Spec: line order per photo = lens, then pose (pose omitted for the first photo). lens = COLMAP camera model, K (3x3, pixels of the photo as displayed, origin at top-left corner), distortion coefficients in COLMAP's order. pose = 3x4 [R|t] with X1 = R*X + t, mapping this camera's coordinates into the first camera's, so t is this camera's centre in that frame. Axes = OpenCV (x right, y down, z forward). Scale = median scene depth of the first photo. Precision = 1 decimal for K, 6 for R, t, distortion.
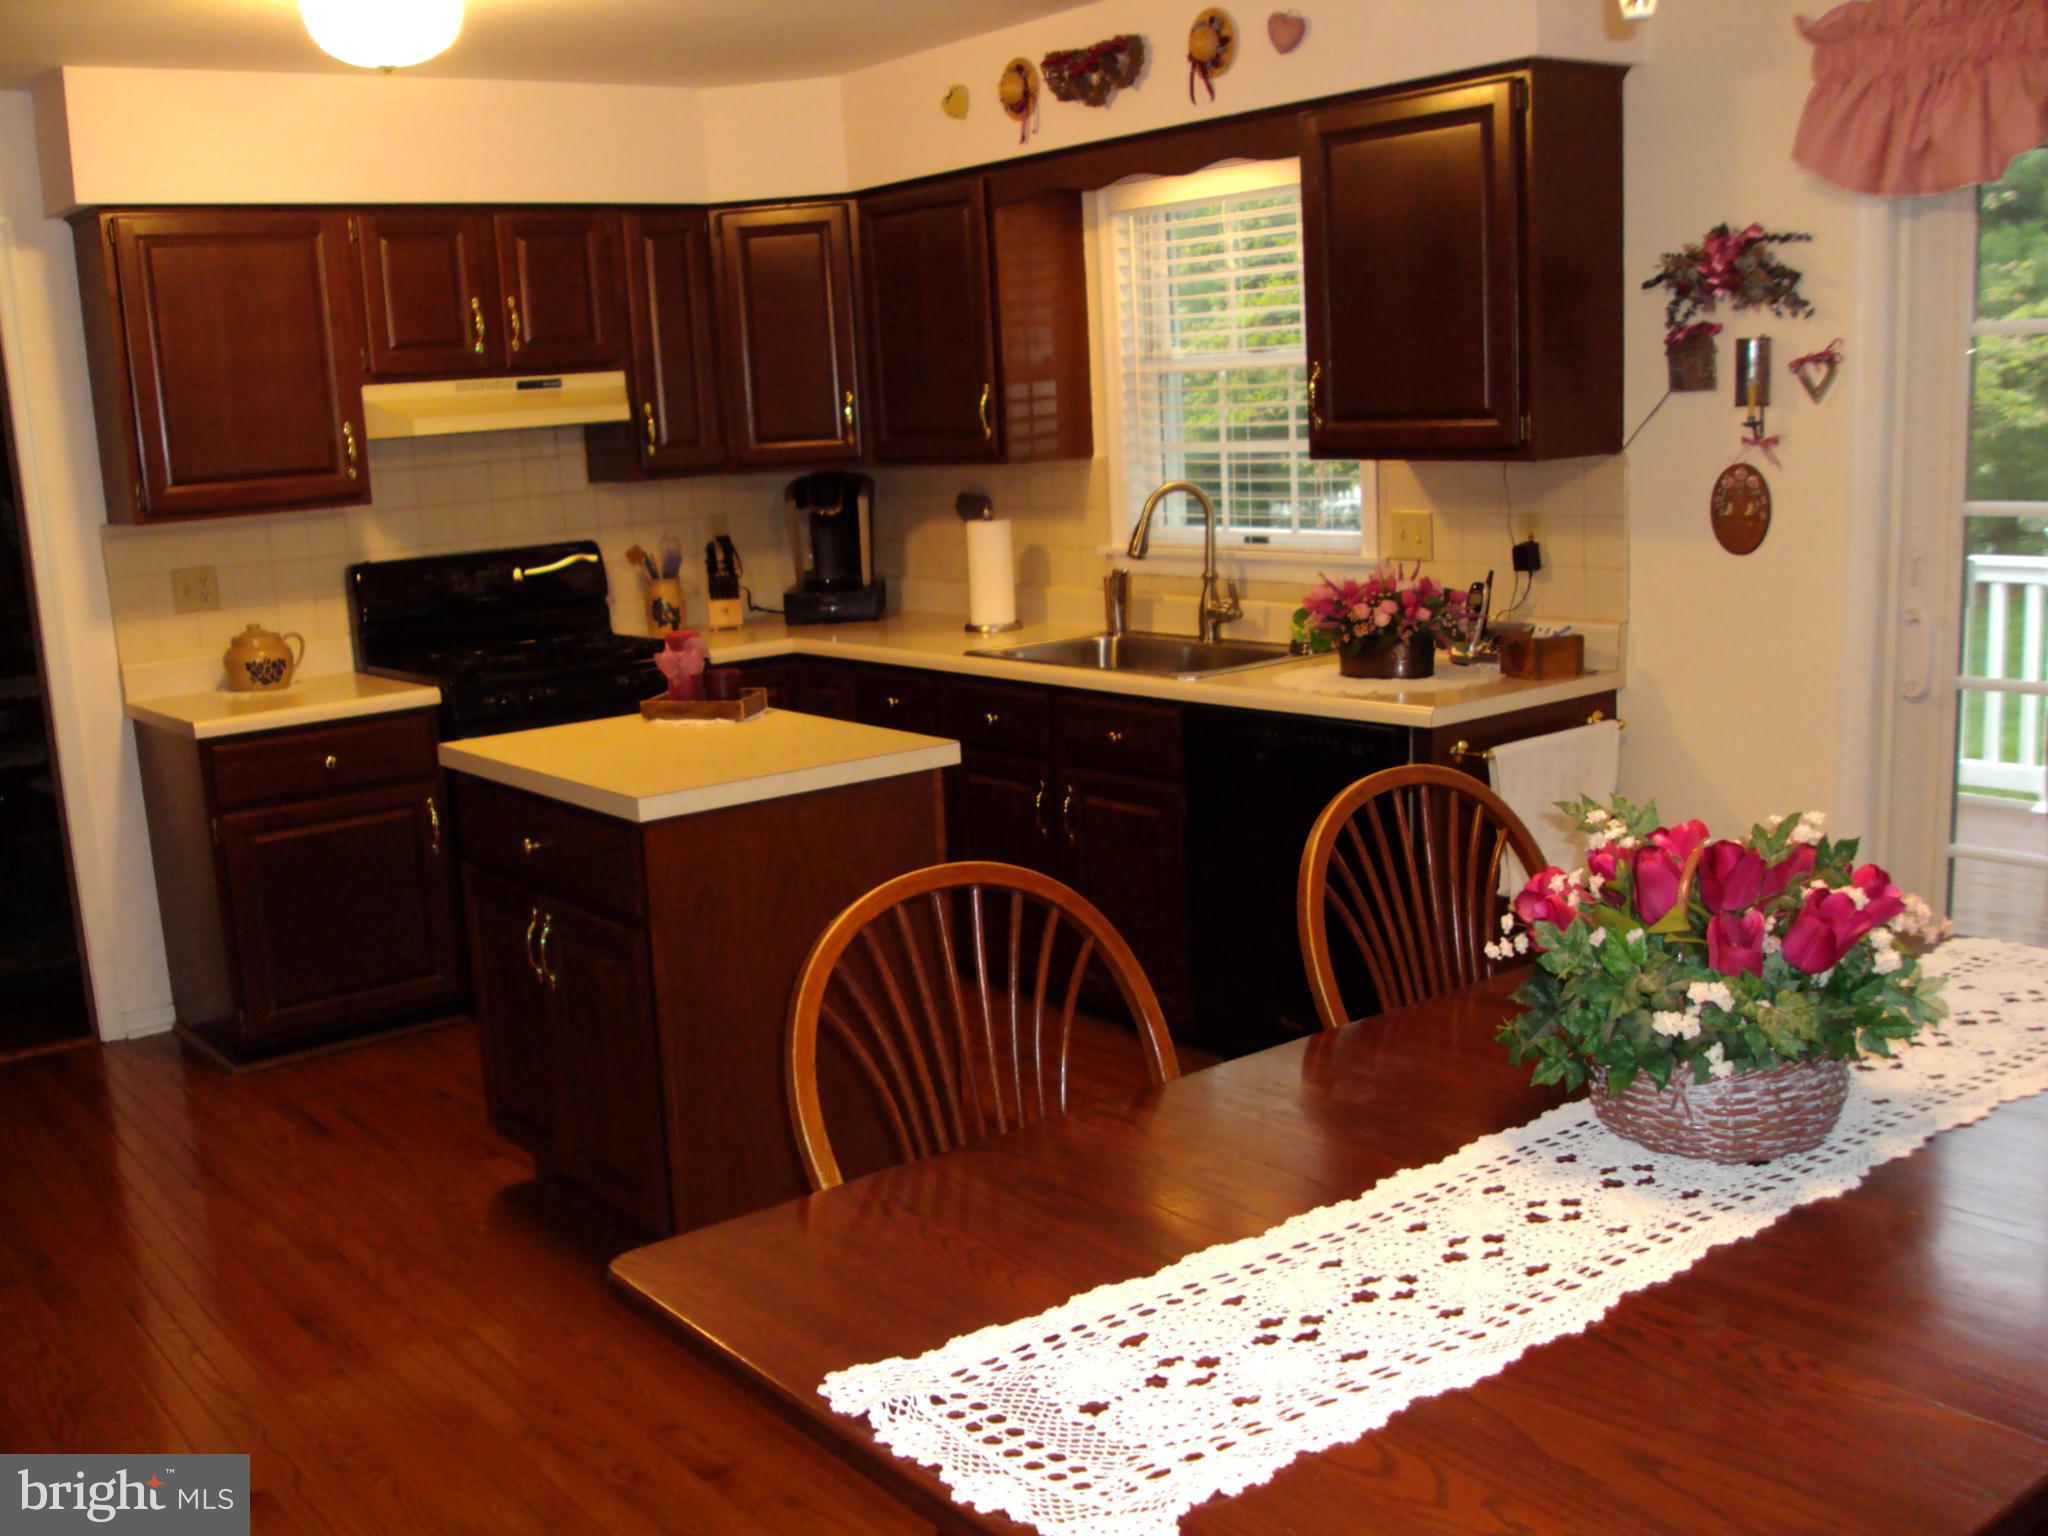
lens RADIAL K [[1989.6, 0, 933.3], [0, 1989.6, 830.4], [0, 0, 1]] dist [-0.125360, 0.083900]
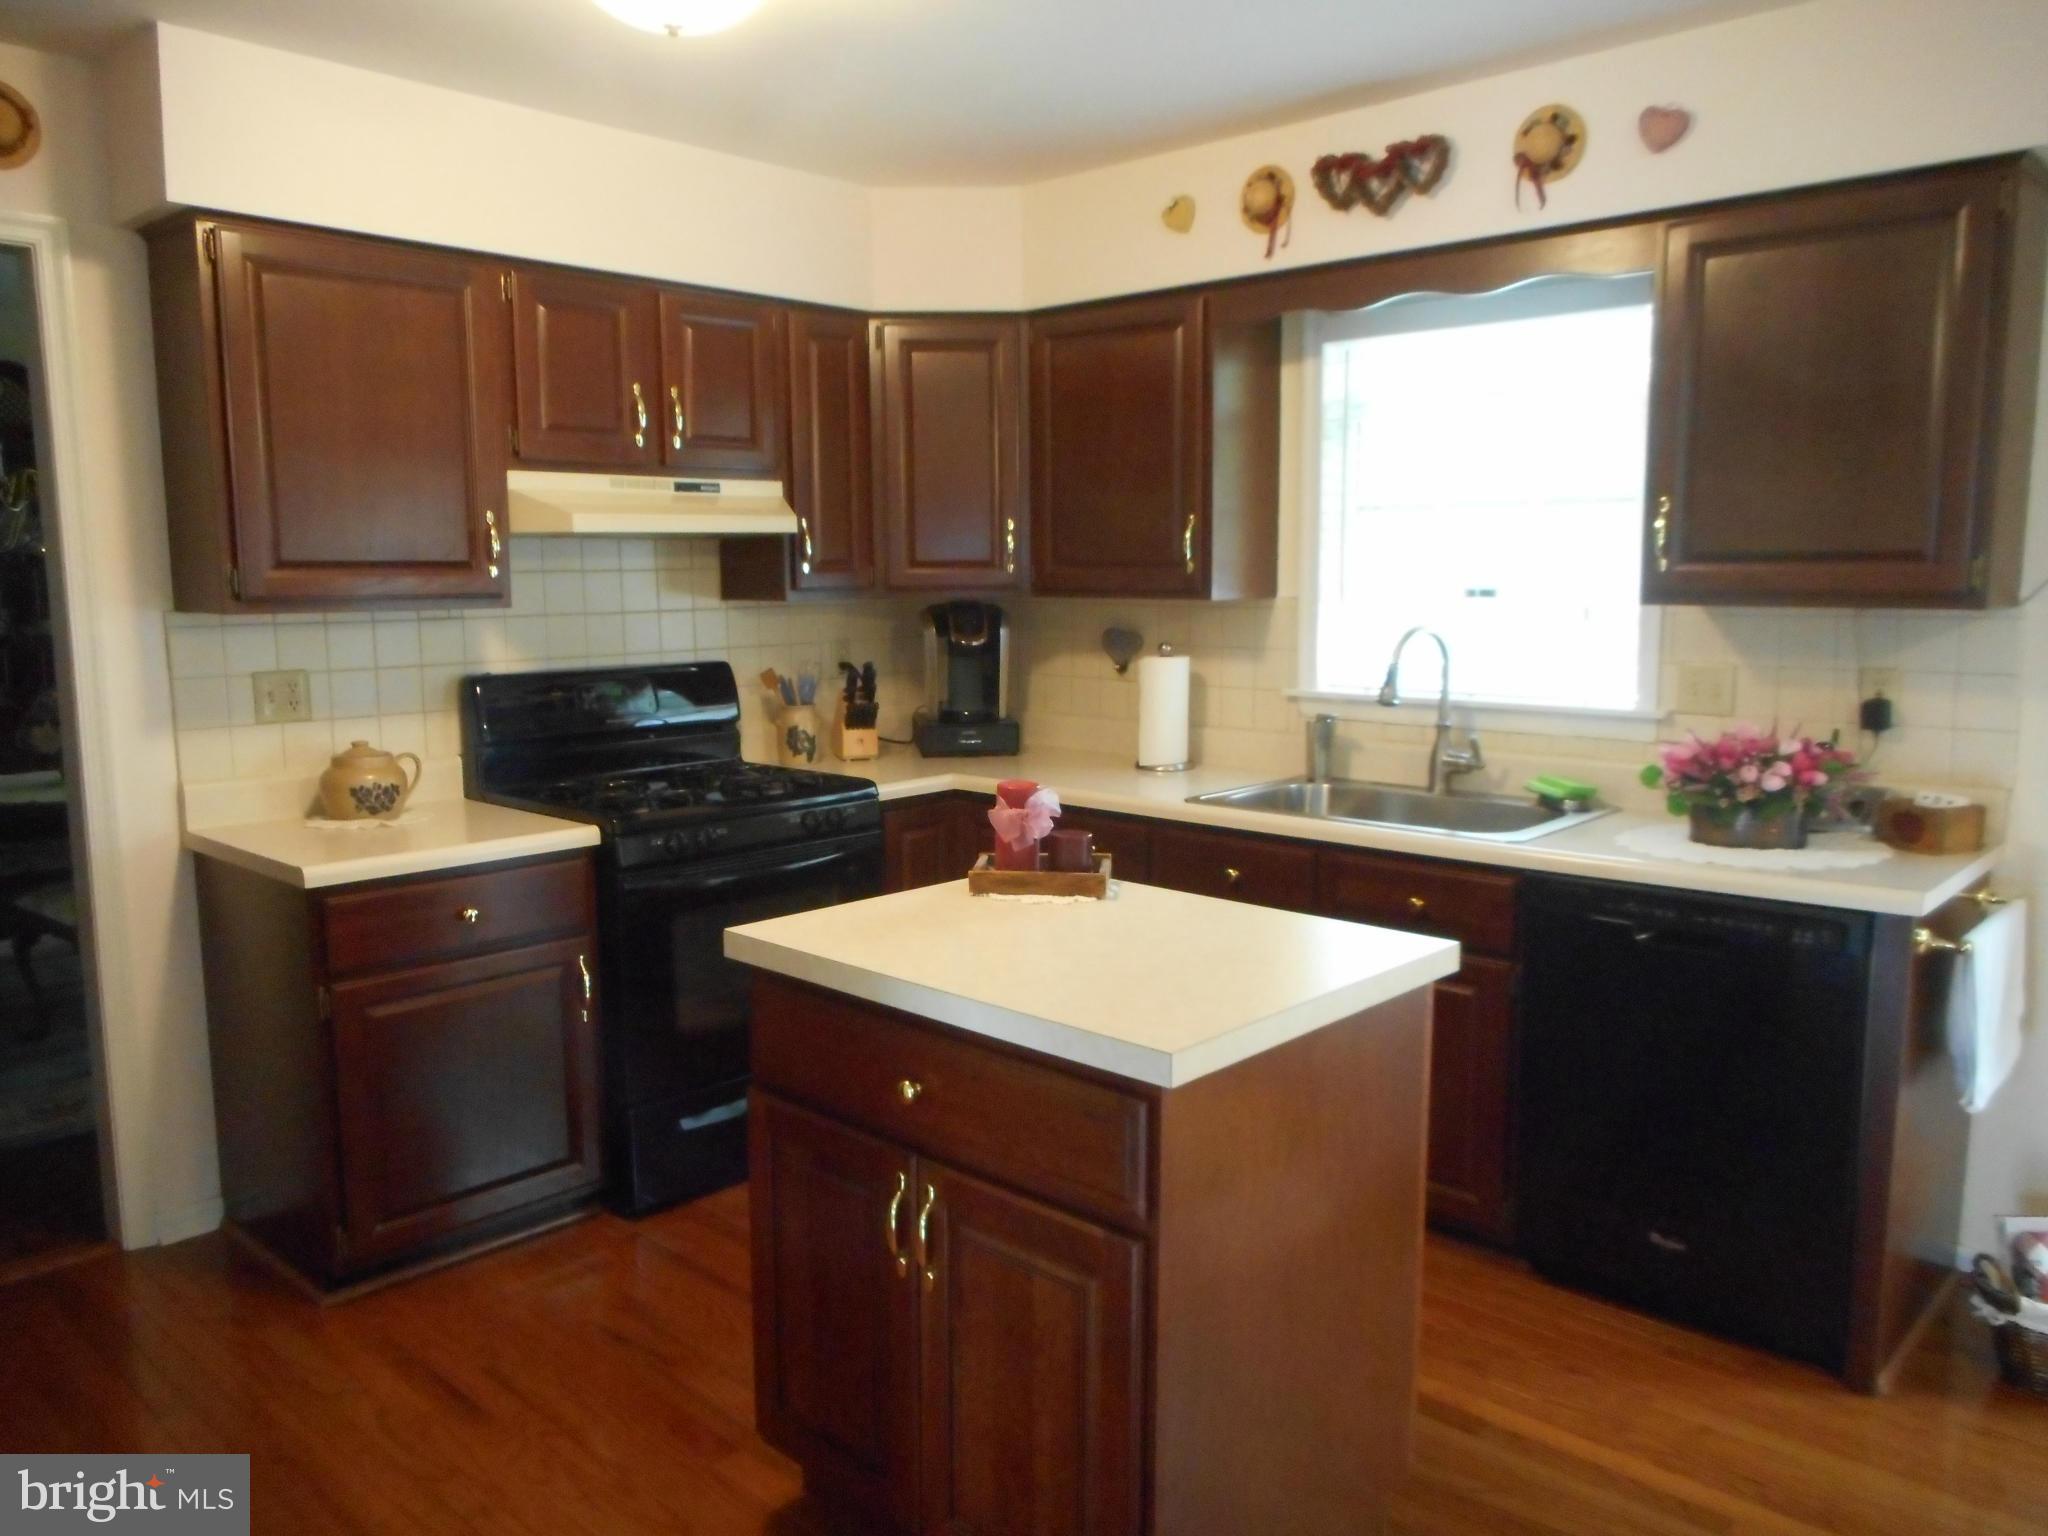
lens RADIAL K [[1507.7, 0, 1024.0], [0, 1507.7, 768.0], [0, 0, 1]] dist [-0.011676, 0.006256]
pose [[0.983308, 0.025524, 0.180150, -0.183801], [-0.010270, 0.996320, -0.085100, -0.042310], [-0.181659, 0.081829, 0.979951, 0.319079]]
